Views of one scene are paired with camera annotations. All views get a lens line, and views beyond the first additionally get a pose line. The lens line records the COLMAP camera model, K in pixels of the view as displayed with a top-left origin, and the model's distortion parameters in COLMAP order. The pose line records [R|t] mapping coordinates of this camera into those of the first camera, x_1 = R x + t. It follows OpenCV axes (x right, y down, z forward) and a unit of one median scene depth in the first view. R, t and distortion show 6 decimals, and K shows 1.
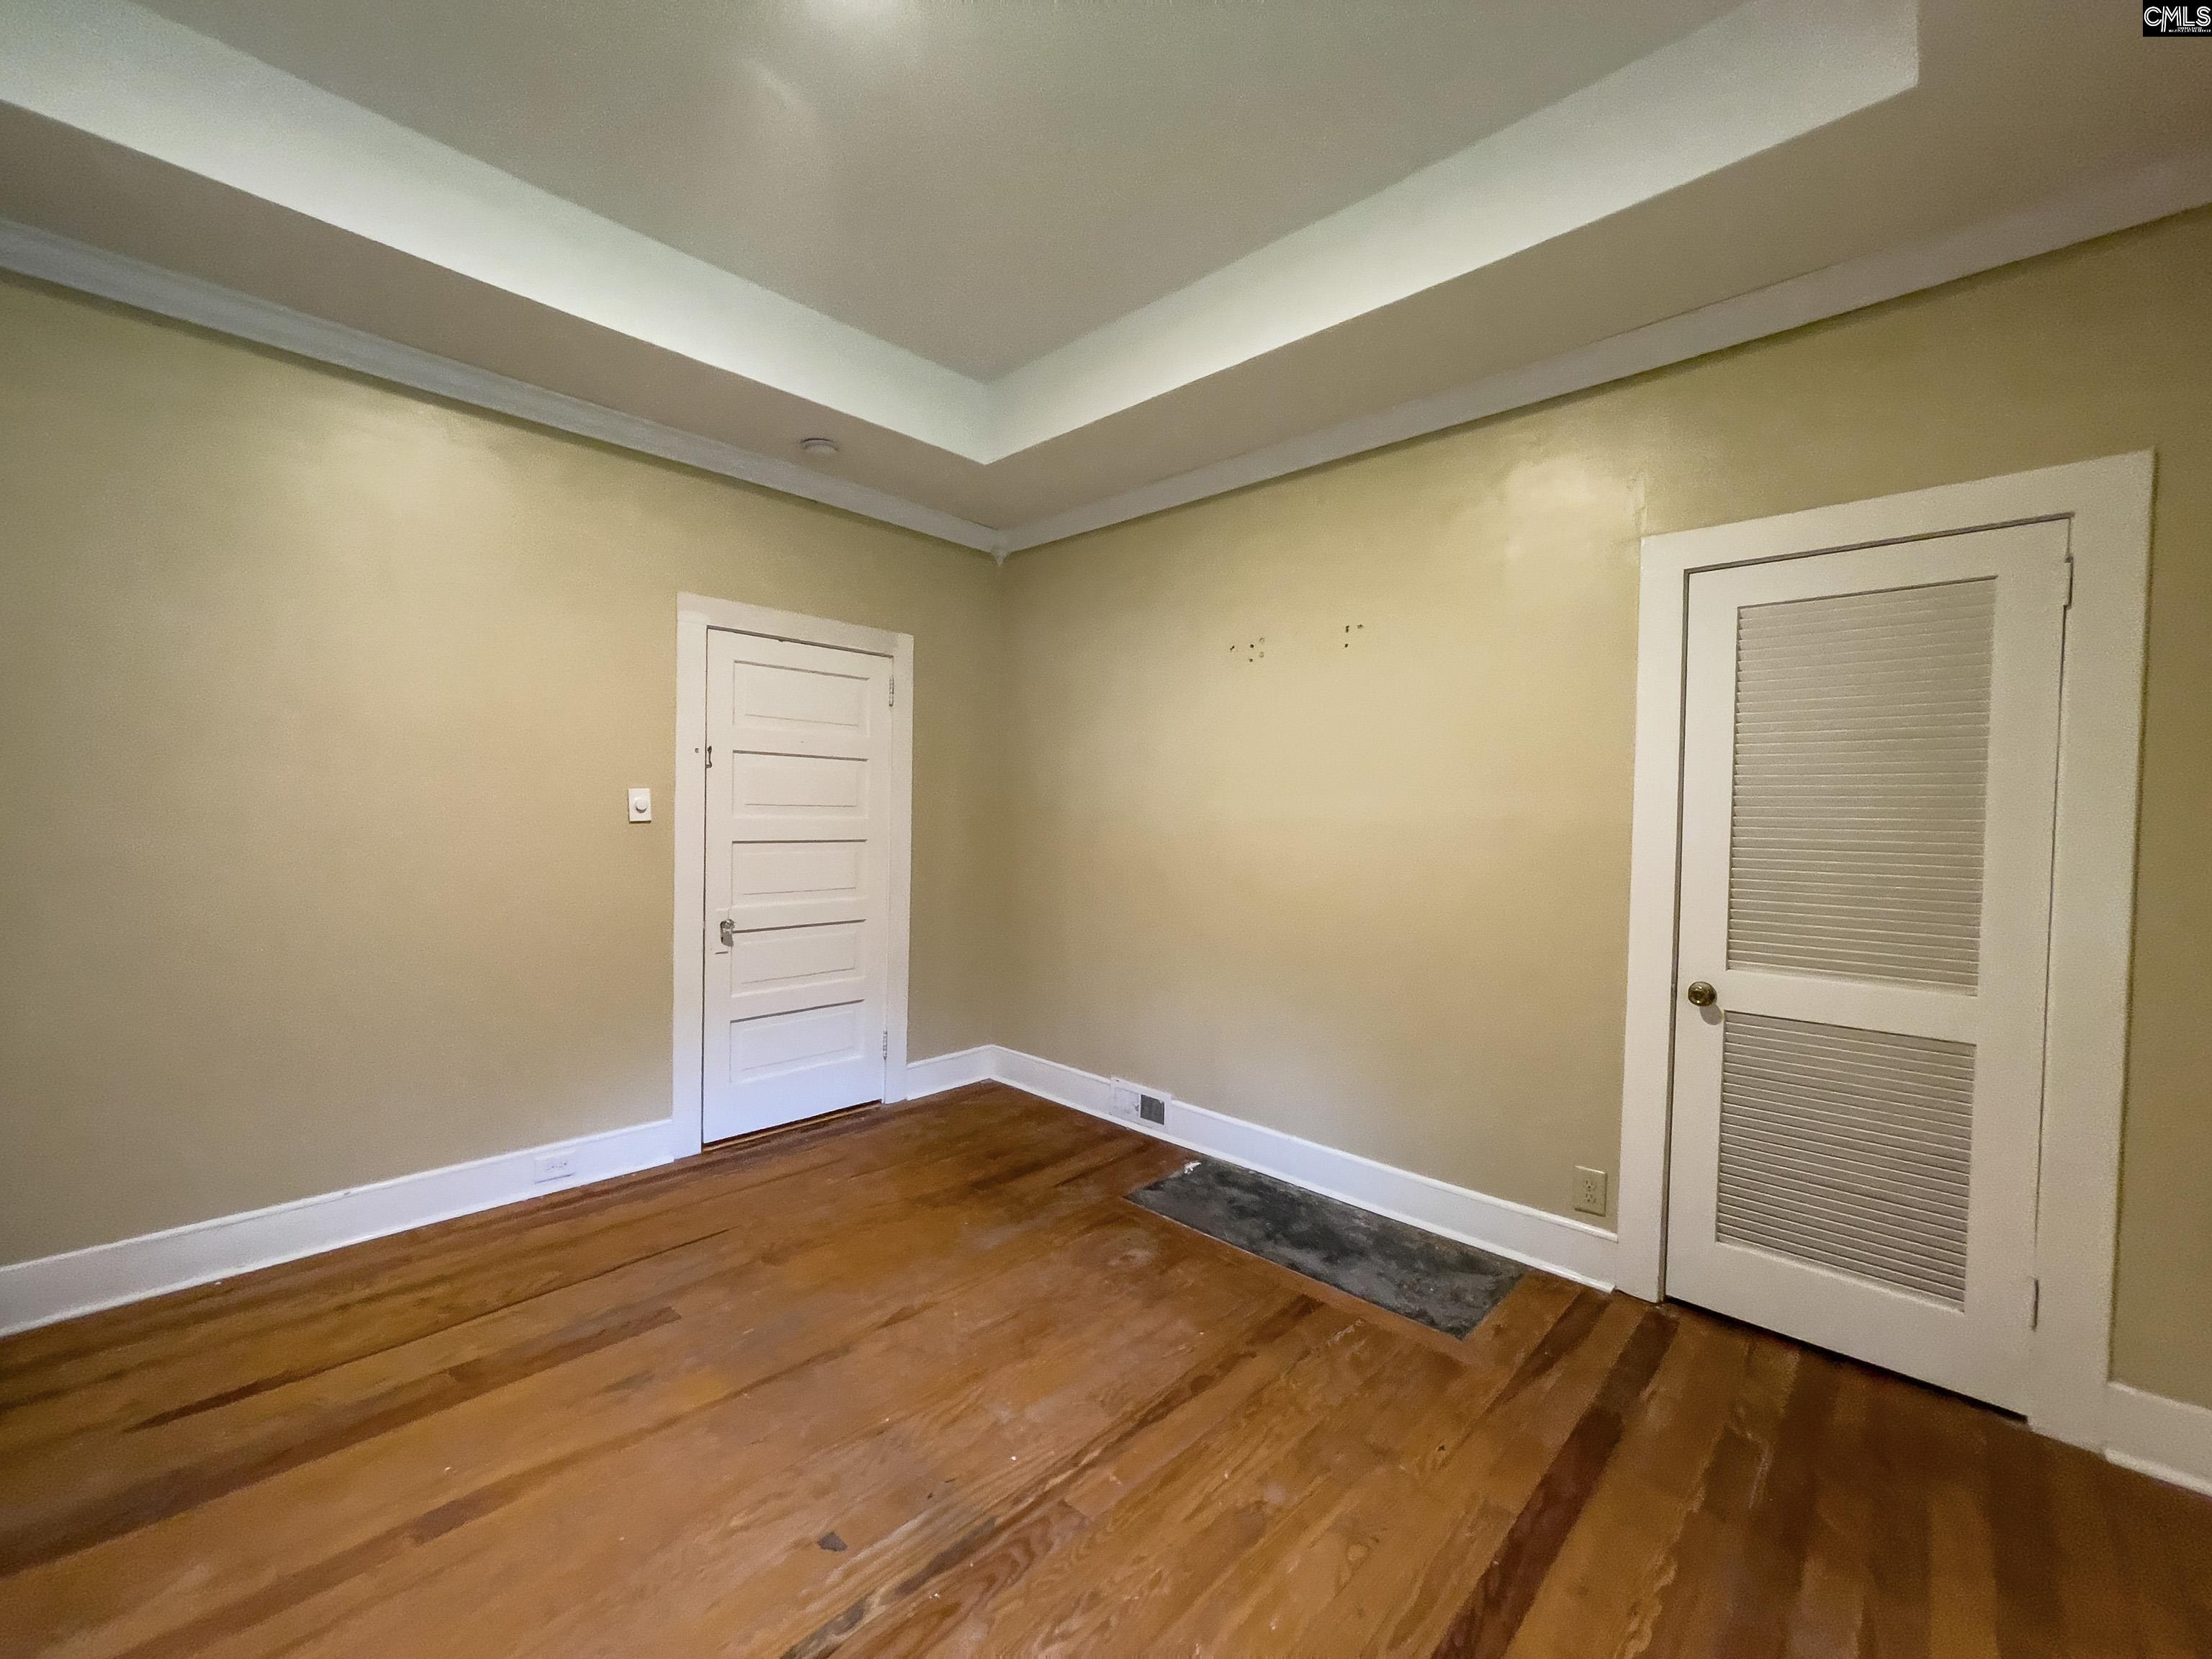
lens RADIAL K [[895.5, 0, 1083.8], [0, 895.5, 835.3], [0, 0, 1]] dist [0.014151, -0.000100]
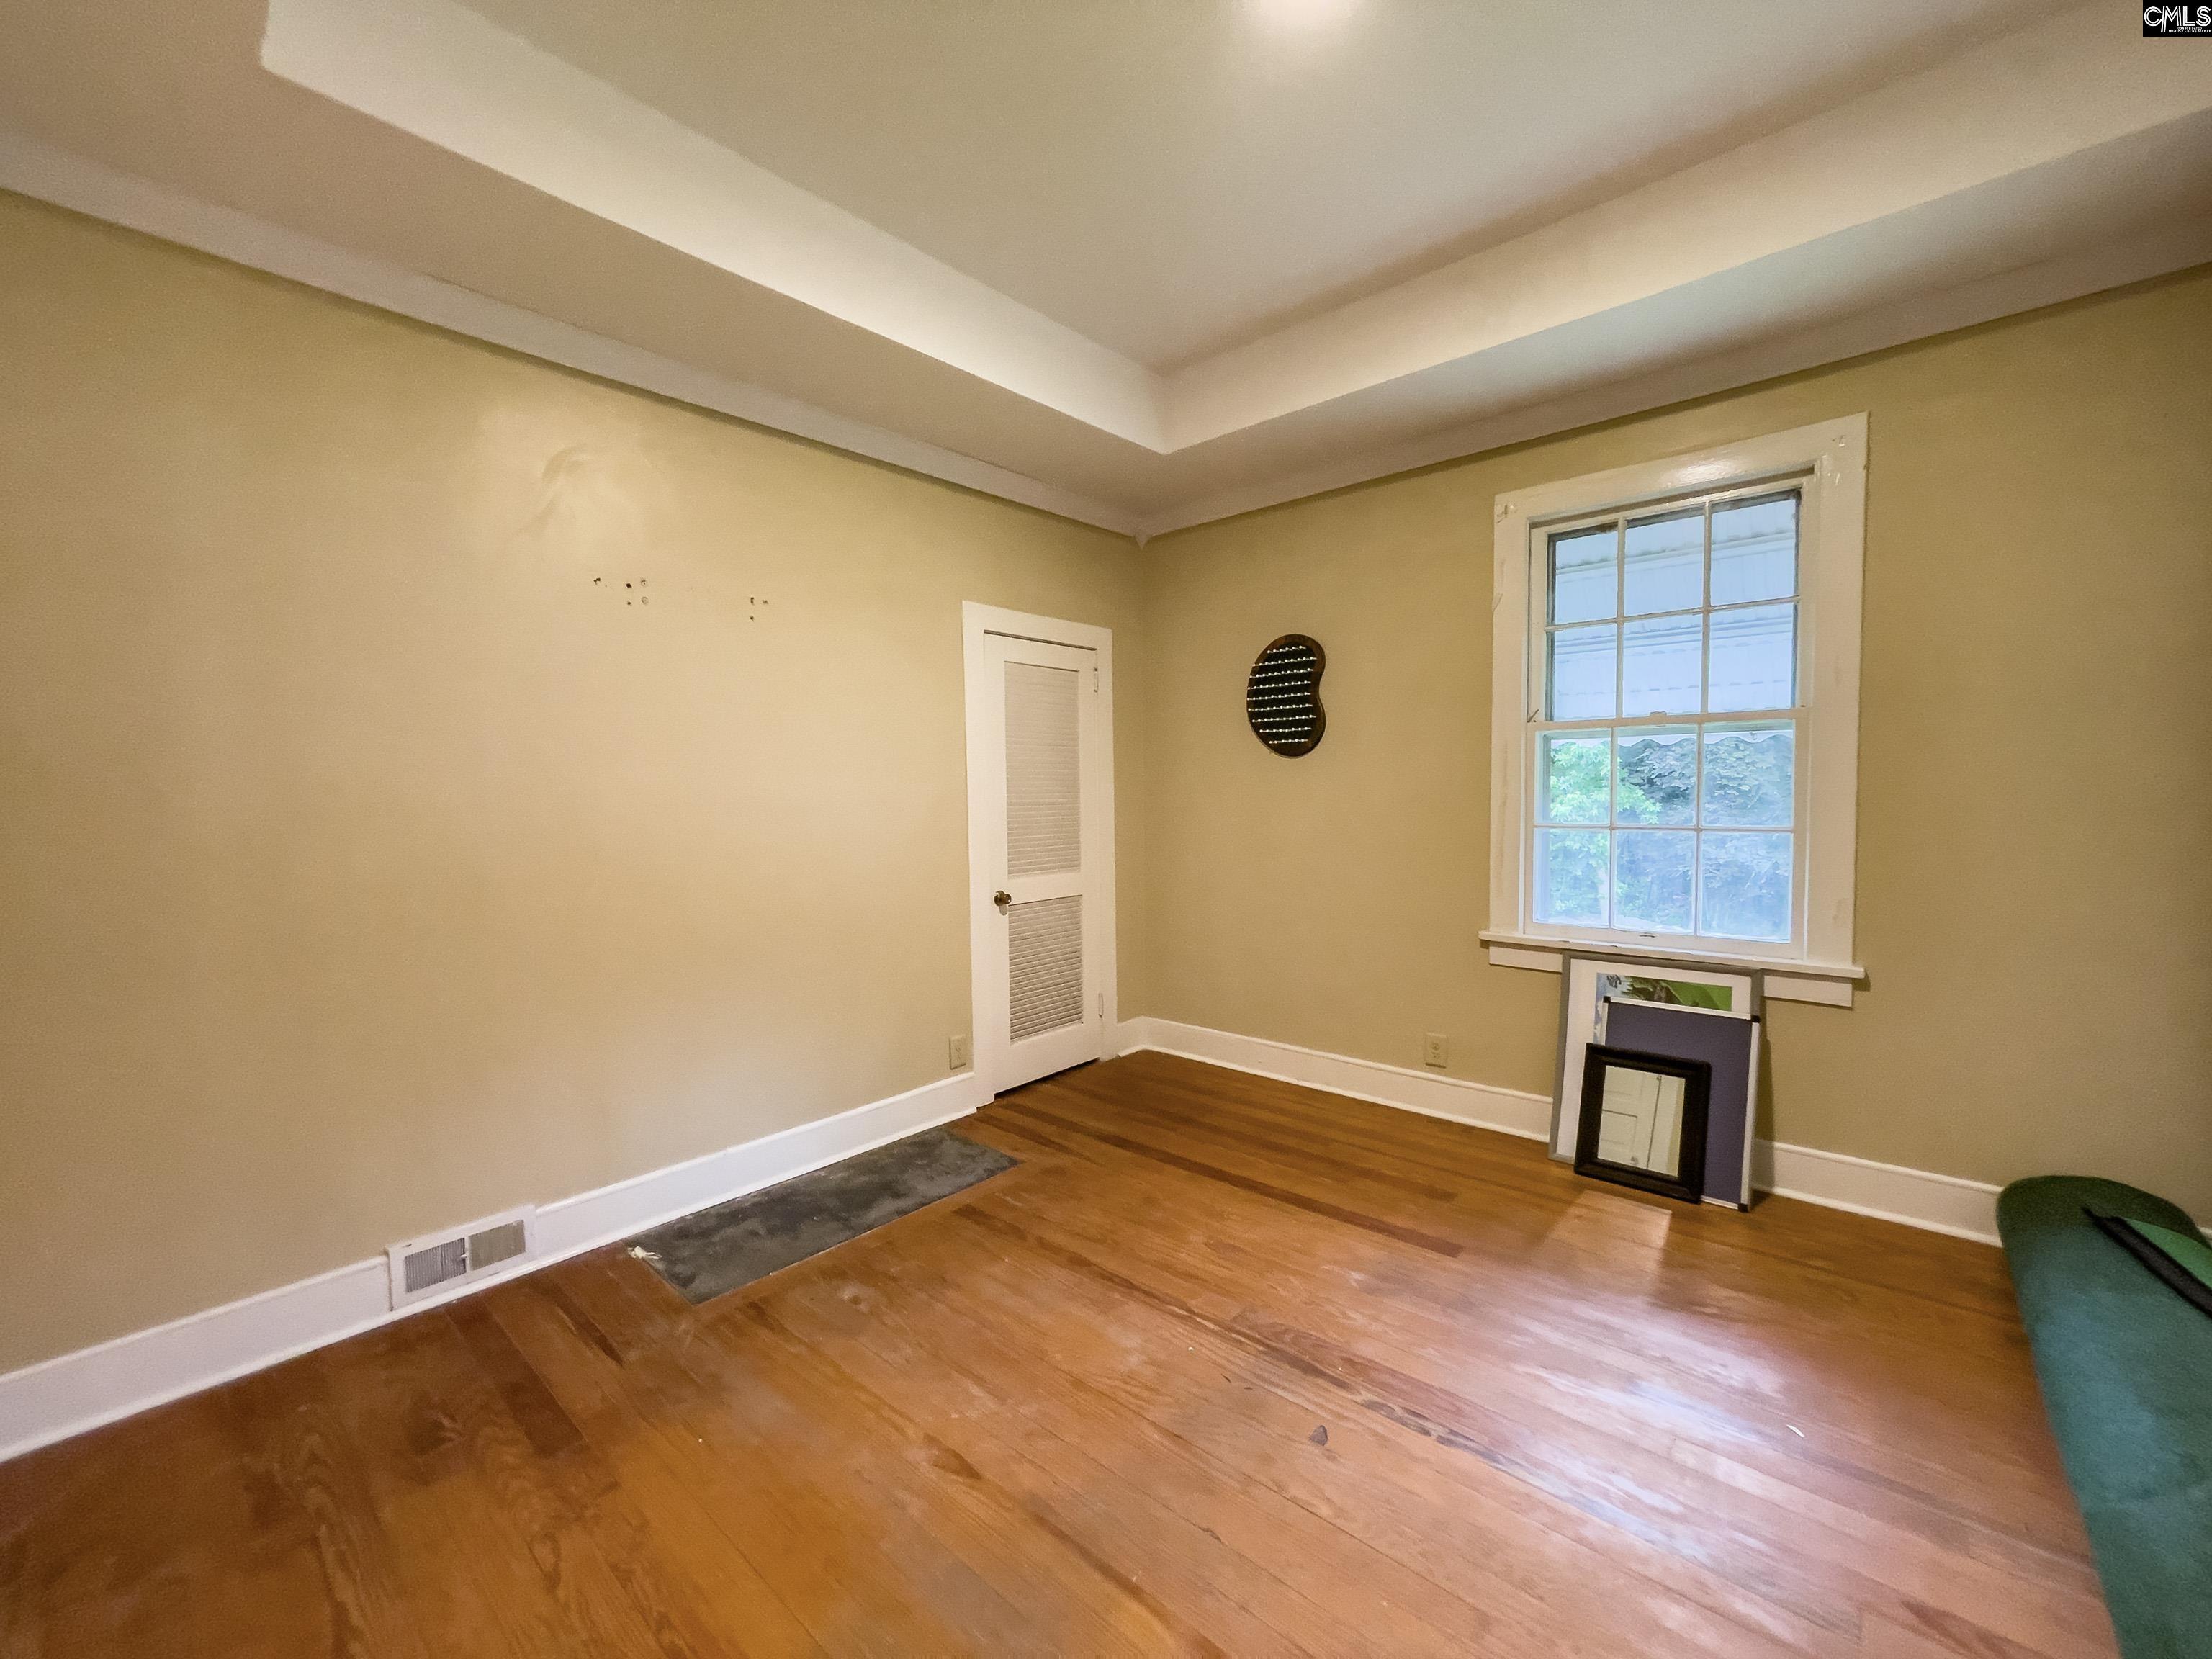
lens RADIAL K [[901.5, 0, 1099.3], [0, 901.5, 840.5], [0, 0, 1]] dist [-0.002027, 0.000558]
pose [[-0.036727, -0.070278, 0.996851, -0.922441], [0.044303, 0.996429, 0.071880, -0.034489], [-0.998343, 0.046804, -0.033482, 0.881671]]
